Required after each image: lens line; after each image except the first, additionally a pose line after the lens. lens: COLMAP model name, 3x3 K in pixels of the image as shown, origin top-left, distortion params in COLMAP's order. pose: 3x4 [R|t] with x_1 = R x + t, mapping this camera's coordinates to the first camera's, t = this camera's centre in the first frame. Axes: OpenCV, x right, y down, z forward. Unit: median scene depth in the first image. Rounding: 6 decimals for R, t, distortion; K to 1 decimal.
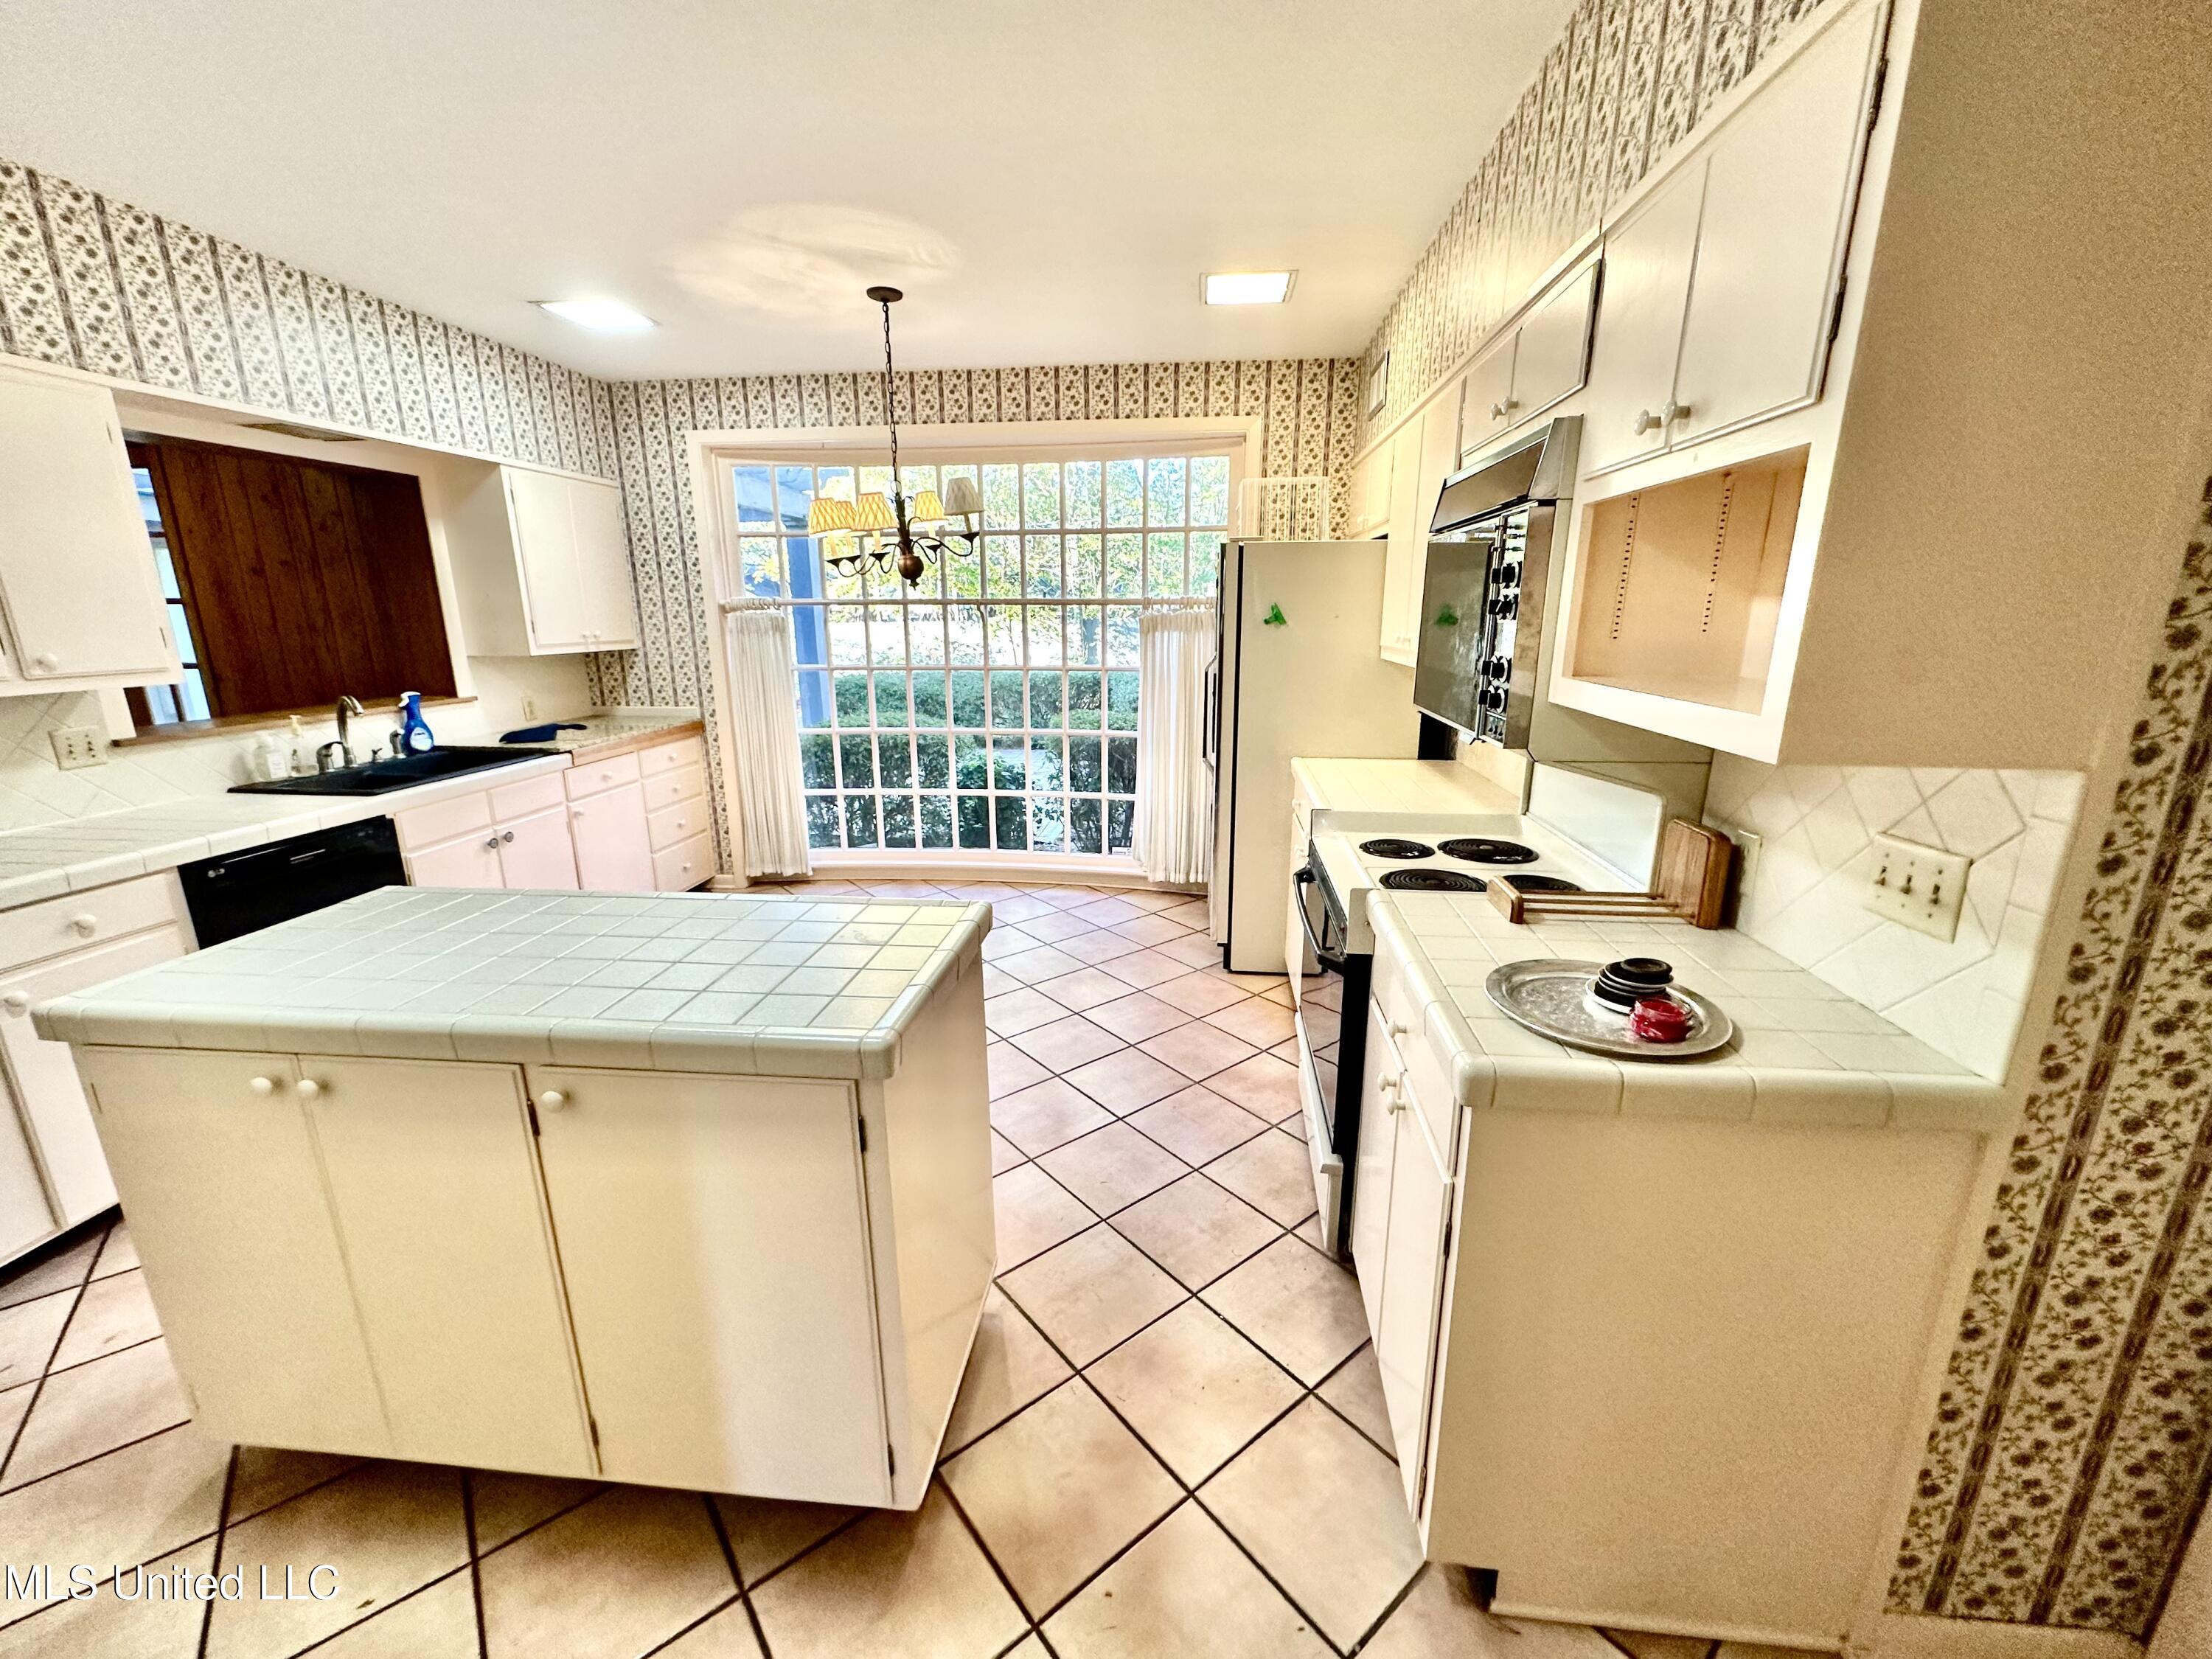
lens RADIAL K [[888.8, 0, 1104.0], [0, 888.8, 836.6], [0, 0, 1]] dist [0.002036, 0.000176]
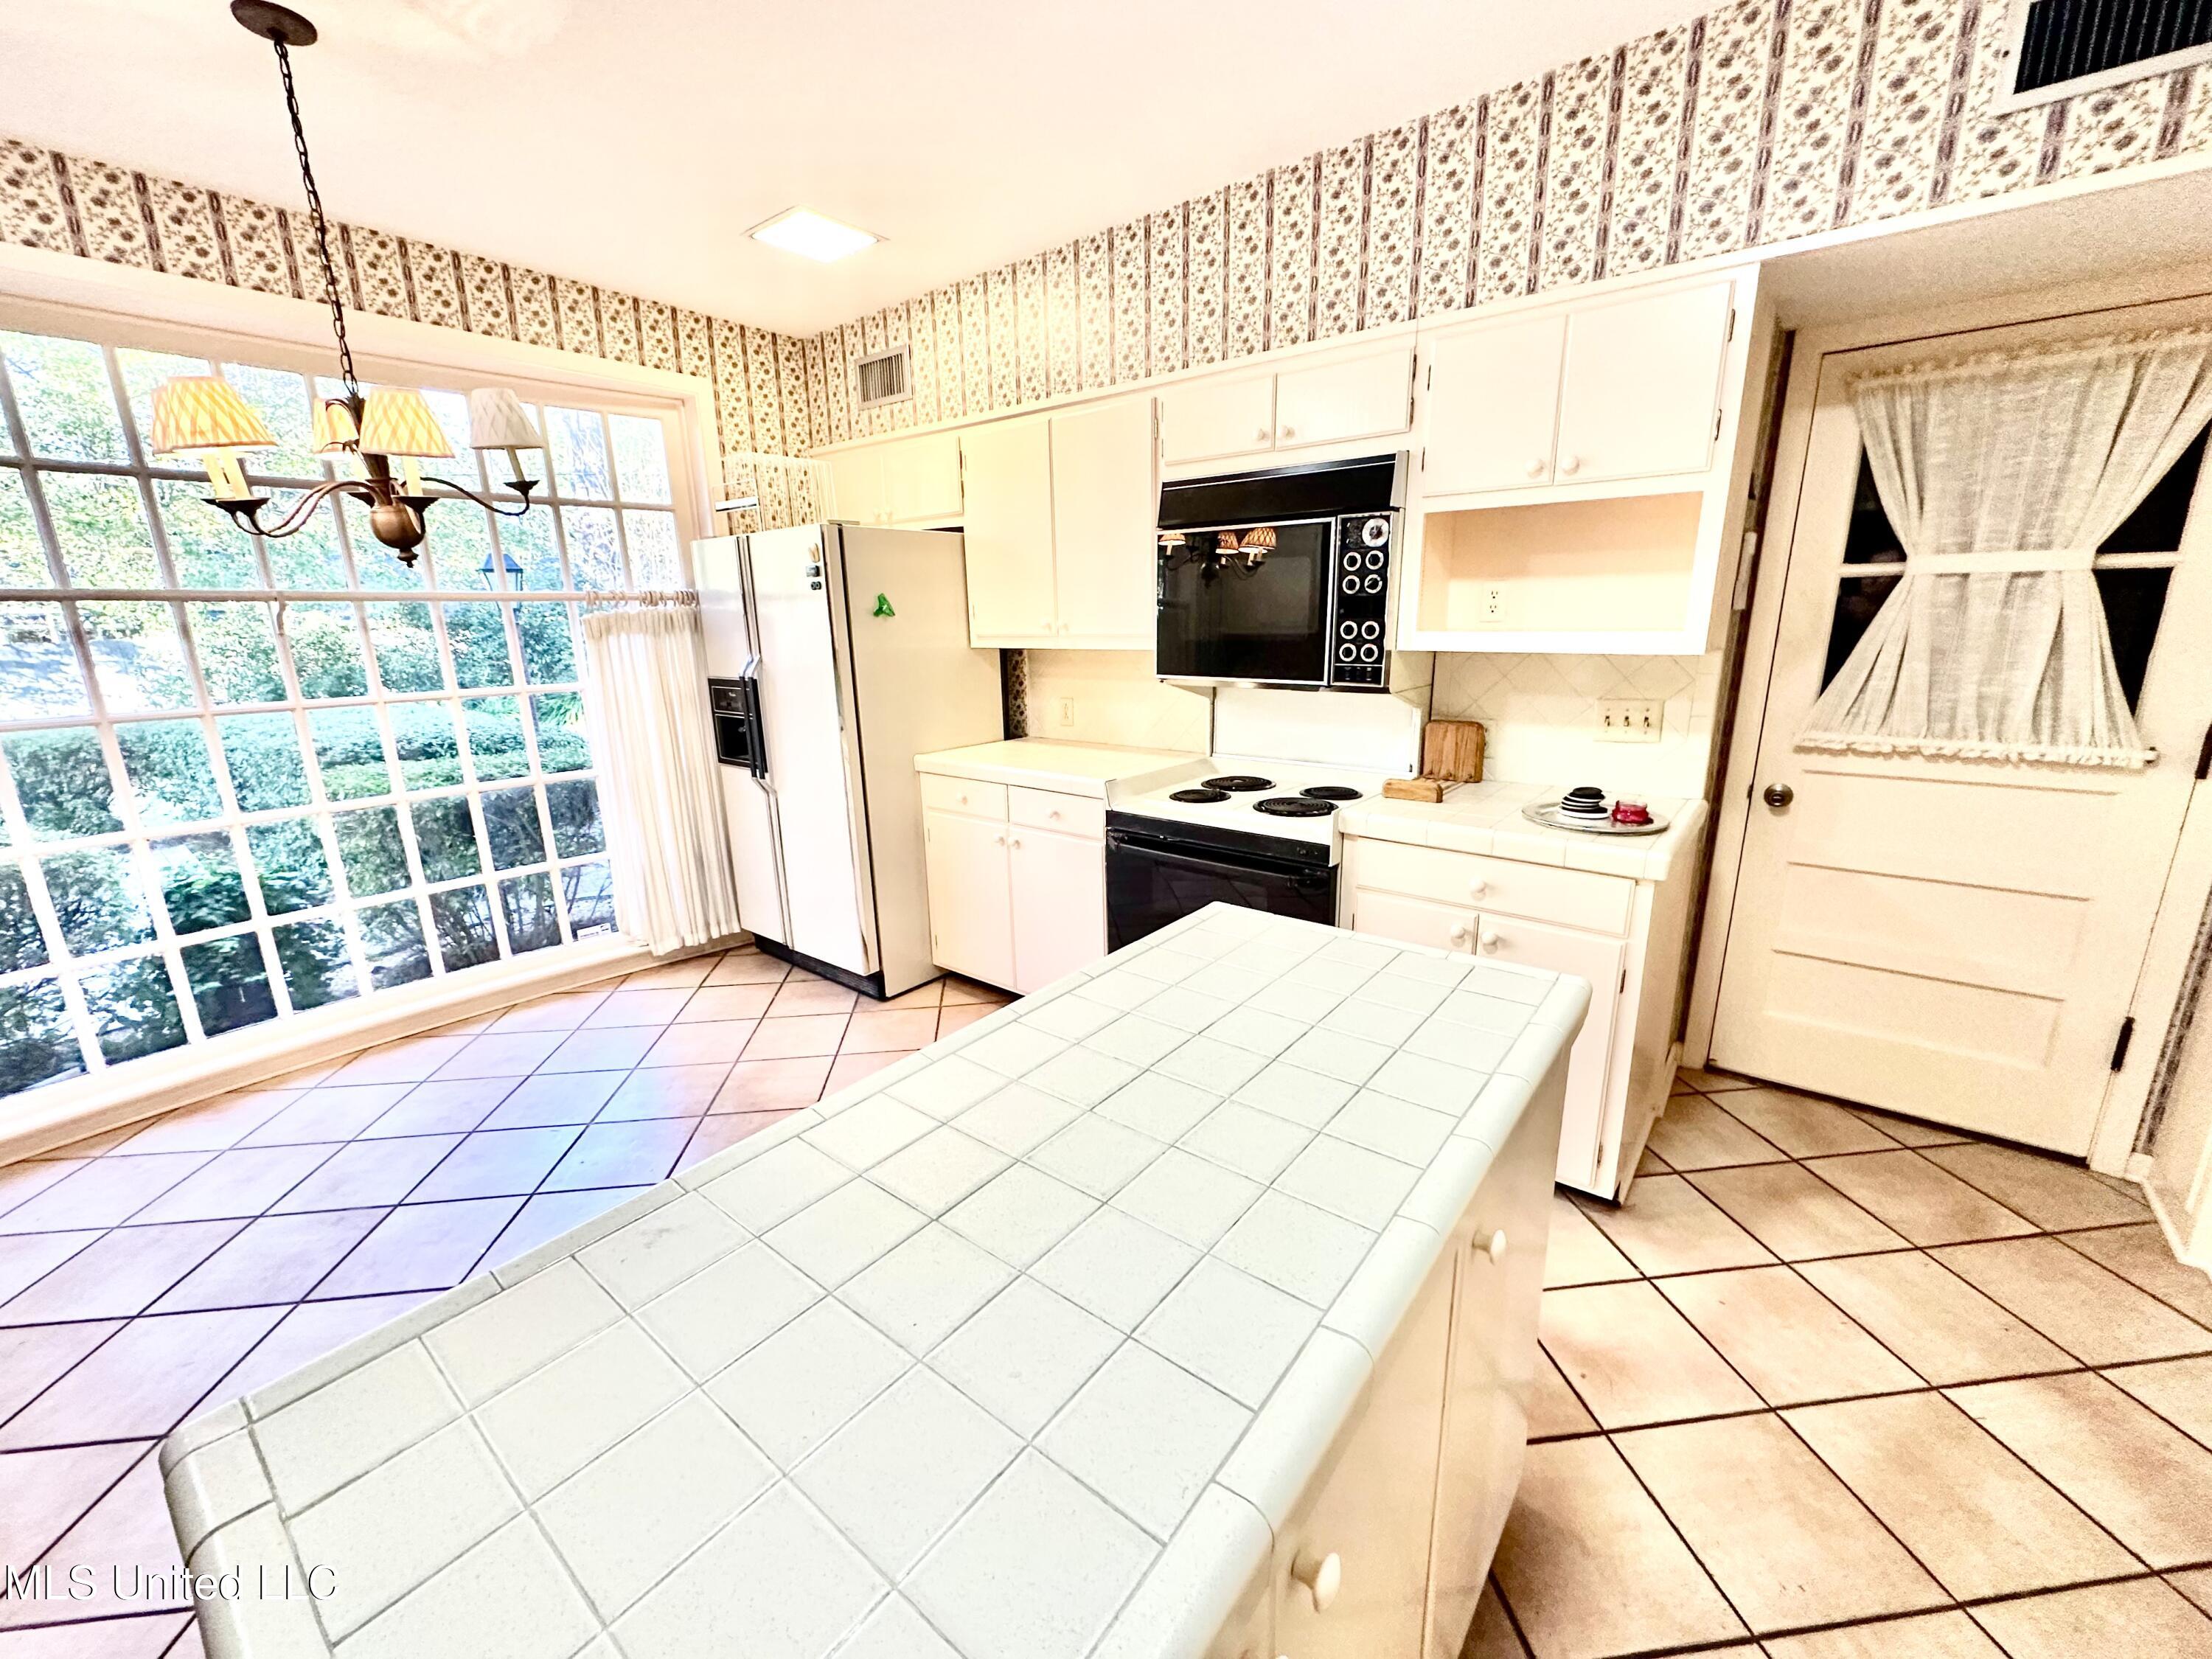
lens RADIAL K [[888.8, 0, 1104.0], [0, 888.8, 836.6], [0, 0, 1]] dist [0.002036, 0.000176]
pose [[0.533093, -0.214793, 0.818337, -0.445810], [0.229708, 0.967650, 0.104344, -0.052664], [-0.814276, 0.132354, 0.565187, 0.282053]]
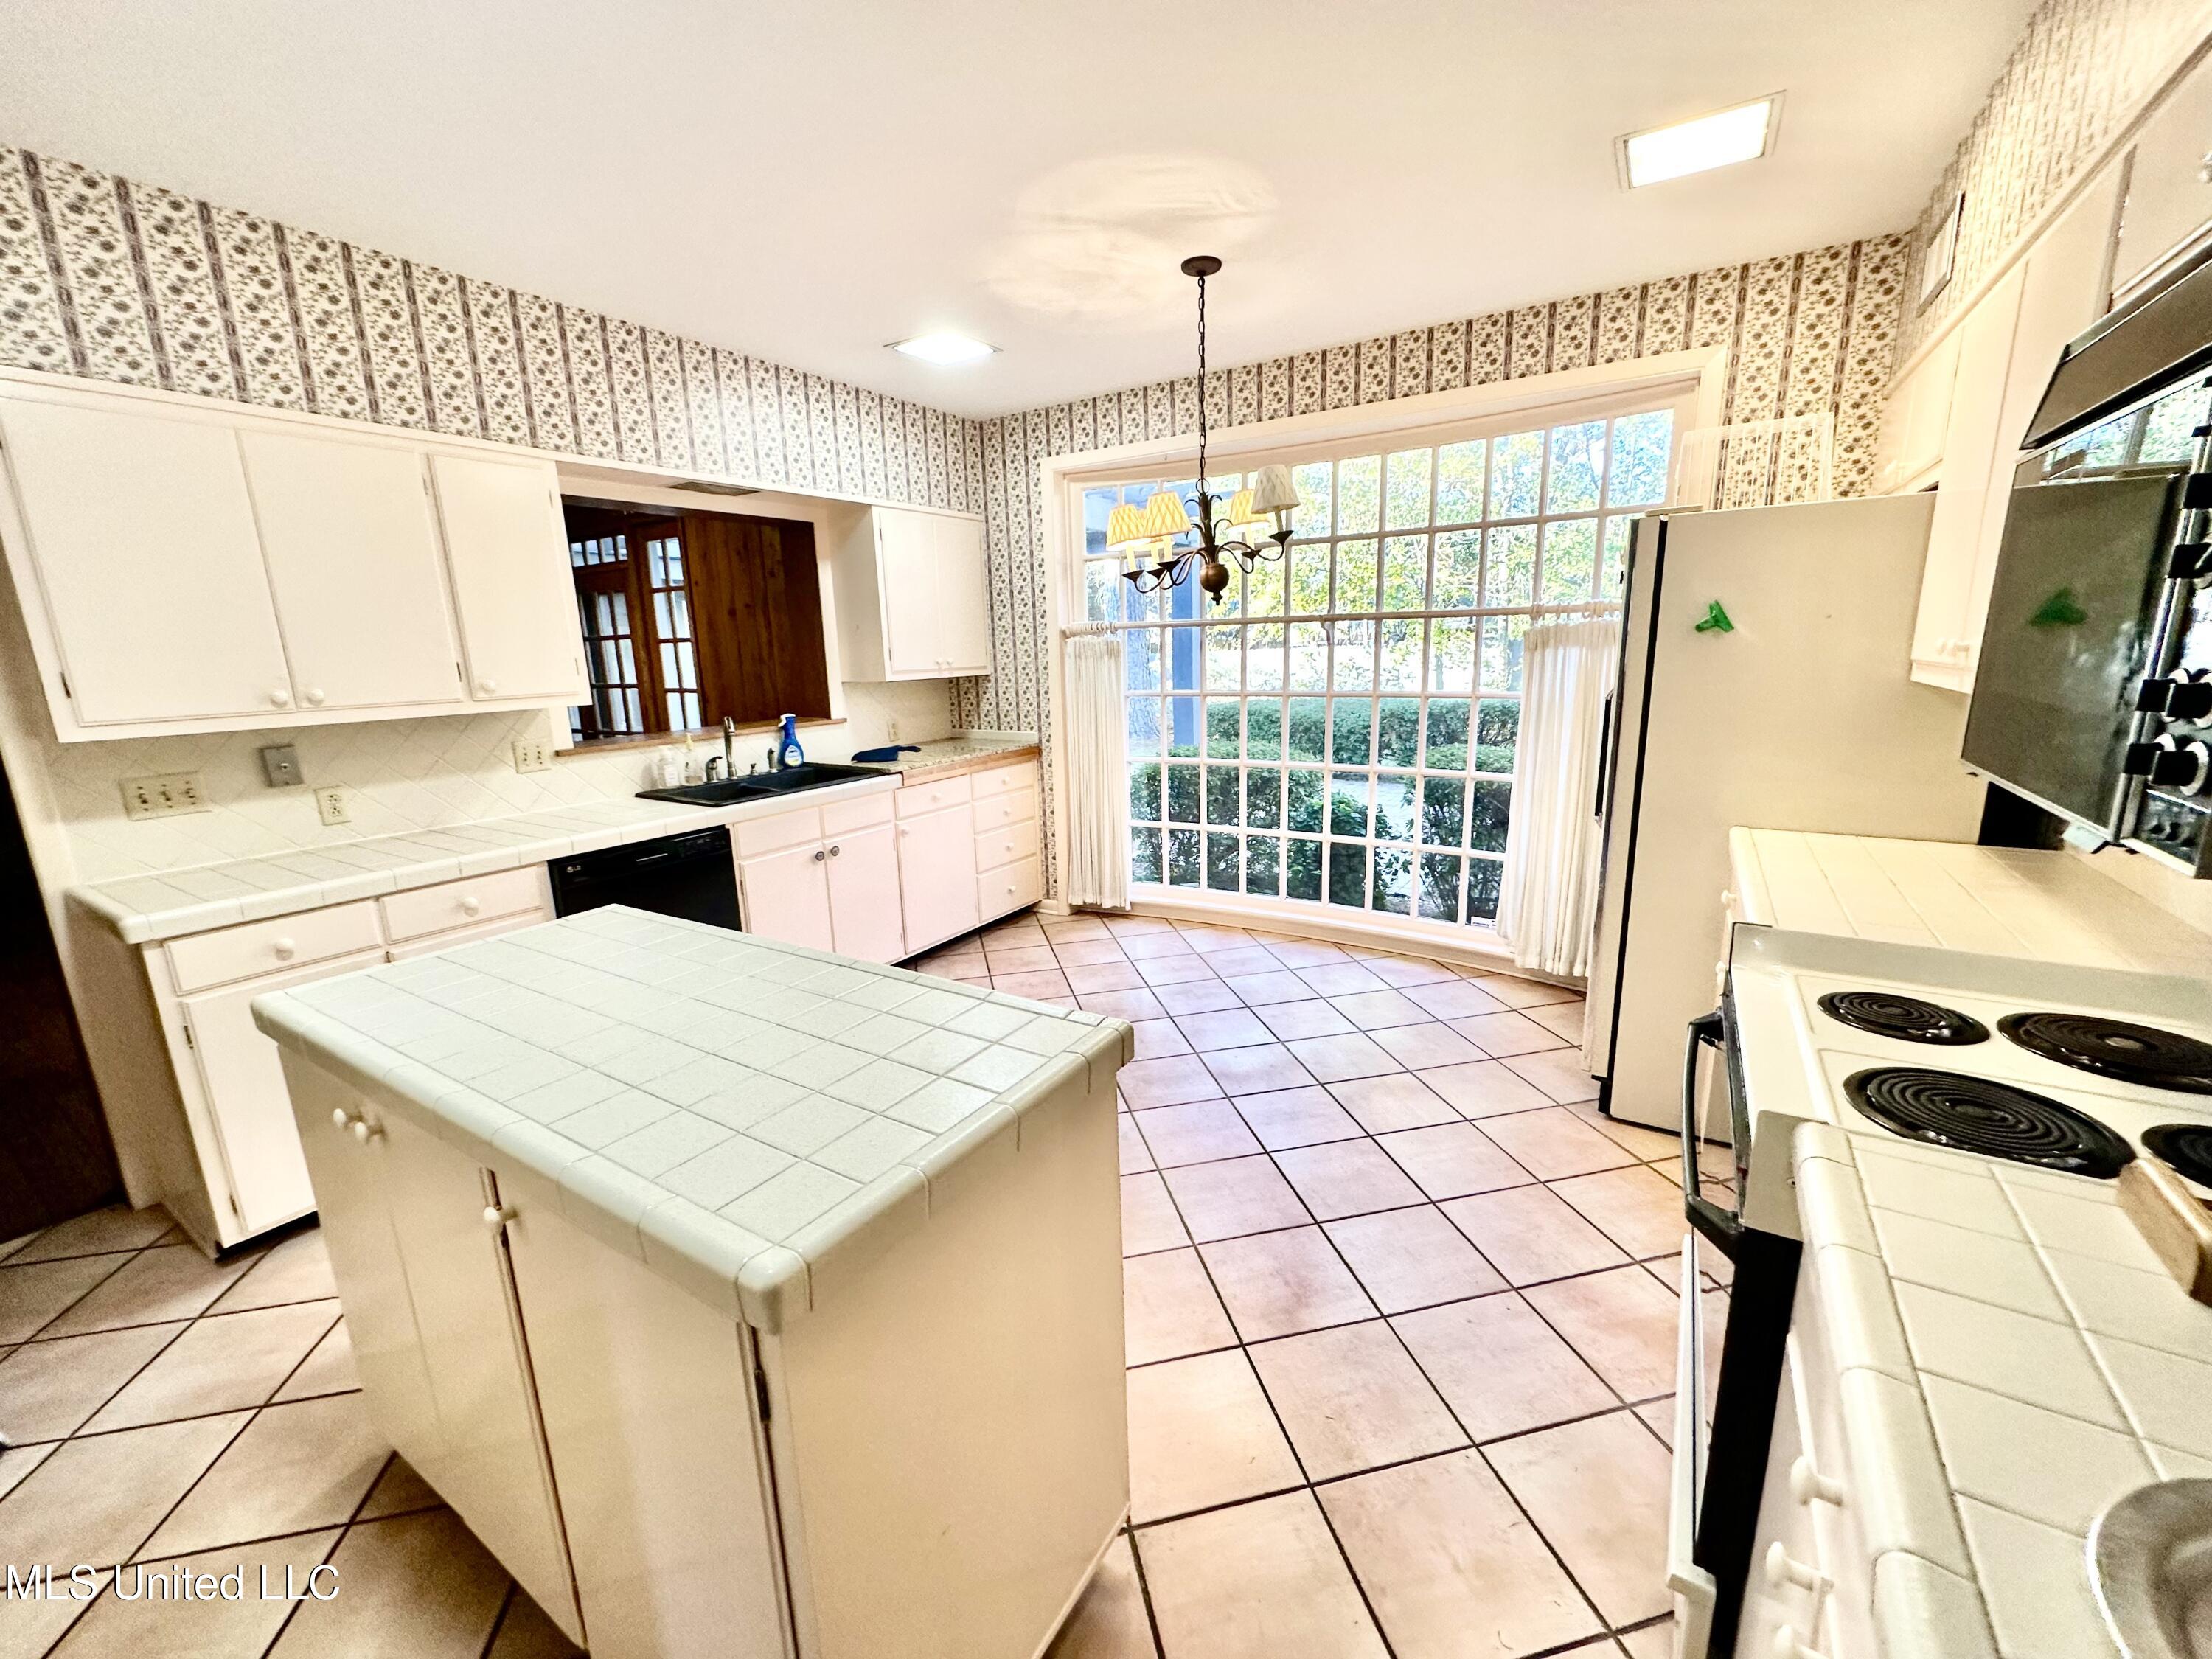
lens RADIAL K [[881.5, 0, 1107.8], [0, 881.5, 834.8], [0, 0, 1]] dist [-0.000166, 0.000102]
pose [[0.896413, 0.072976, -0.437172, 0.074040], [-0.085922, 0.996253, -0.009879, -0.032976], [0.434812, 0.046418, 0.899324, 0.177041]]
